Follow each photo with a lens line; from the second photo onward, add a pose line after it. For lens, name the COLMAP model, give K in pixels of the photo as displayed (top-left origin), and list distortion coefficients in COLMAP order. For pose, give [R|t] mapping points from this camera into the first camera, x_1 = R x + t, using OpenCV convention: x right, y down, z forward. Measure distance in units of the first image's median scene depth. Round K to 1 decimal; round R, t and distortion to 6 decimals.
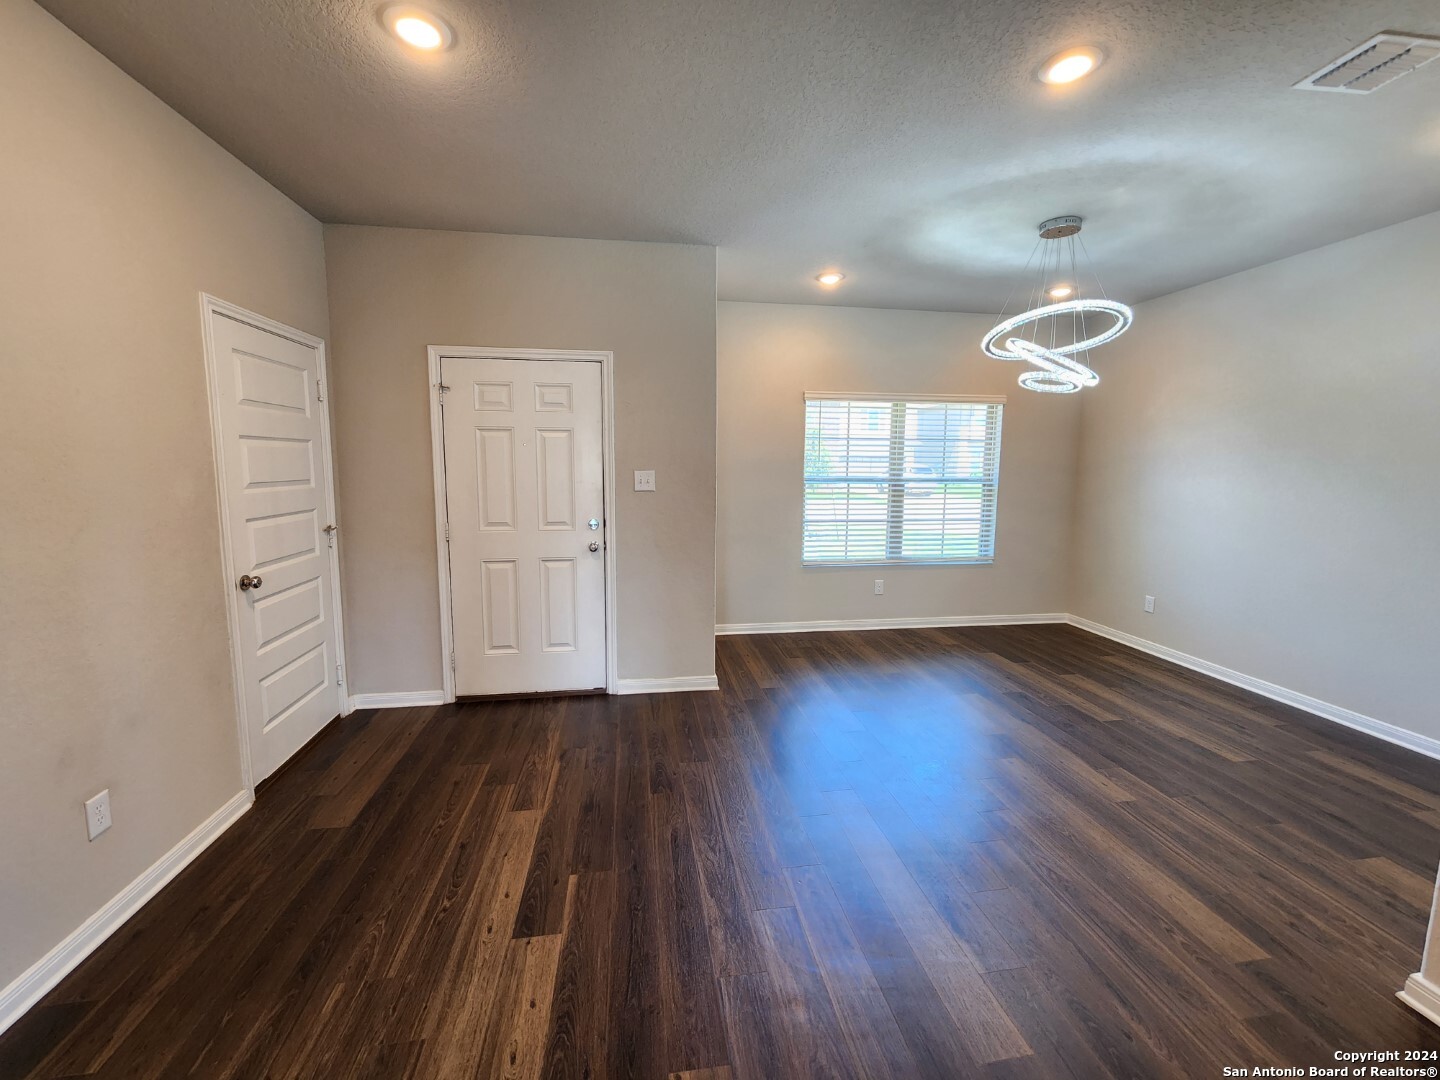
lens RADIAL K [[590.7, 0, 720.6], [0, 590.7, 531.2], [0, 0, 1]] dist [0.001400, 0.000418]
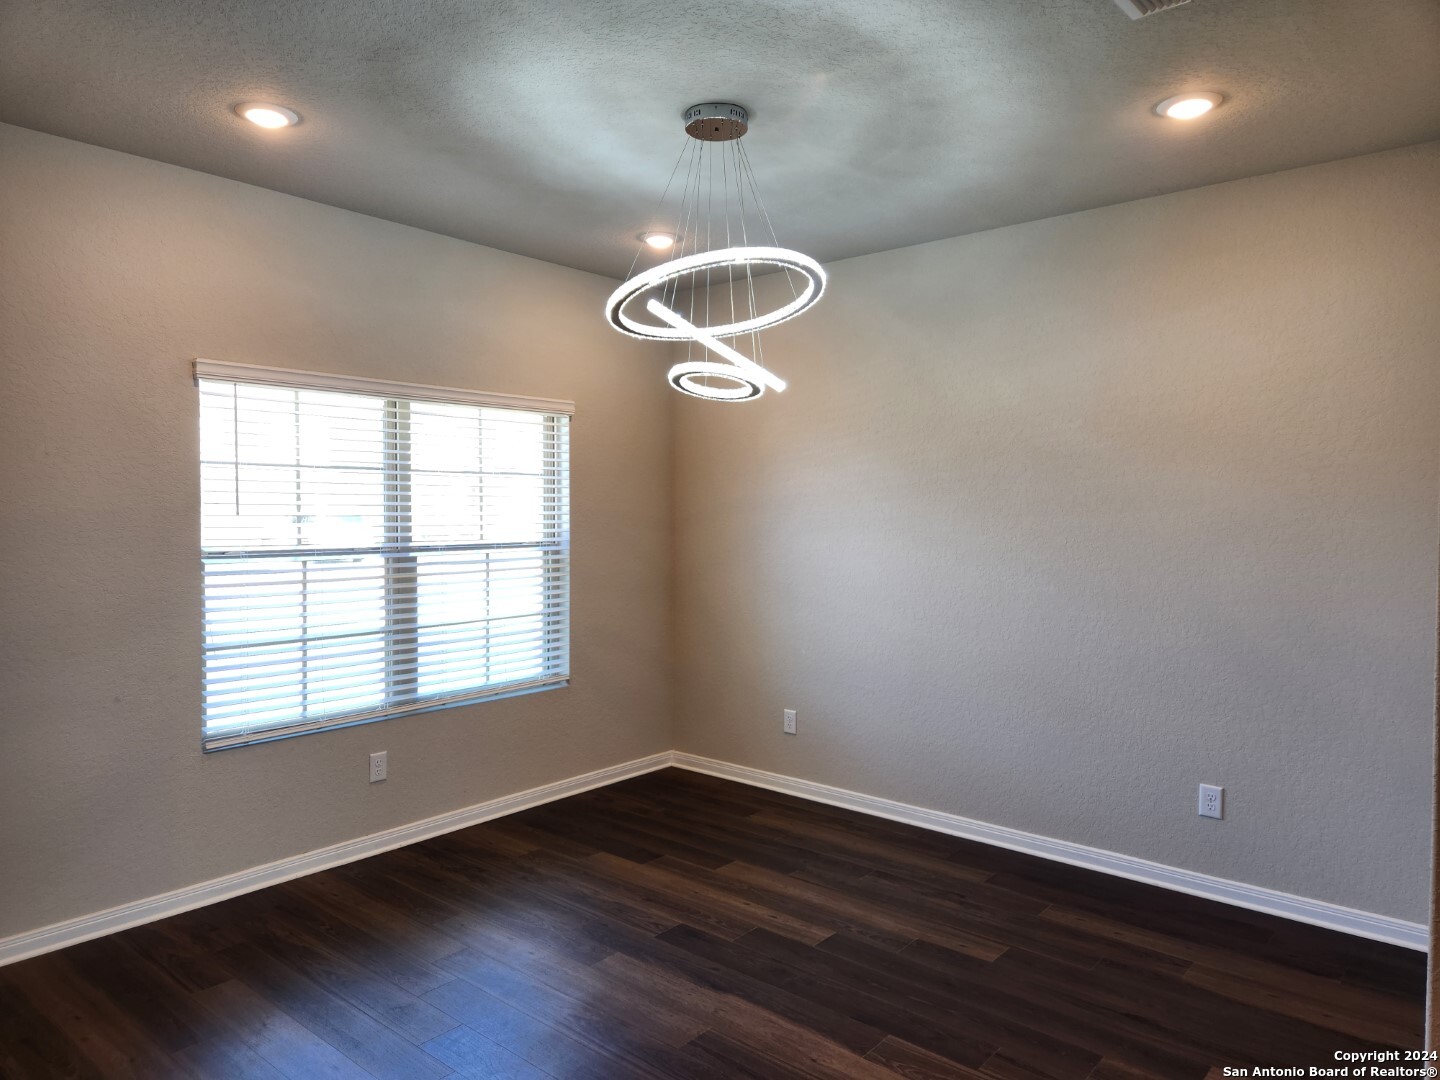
lens RADIAL K [[959.5, 0, 720.0], [0, 959.5, 540.0], [0, 0, 1]] dist [0.063115, -0.046618]
pose [[0.758558, -0.026689, 0.651059, -0.044289], [0.078651, 0.995606, -0.050824, -0.035517], [-0.646841, 0.089760, 0.757324, 0.217355]]
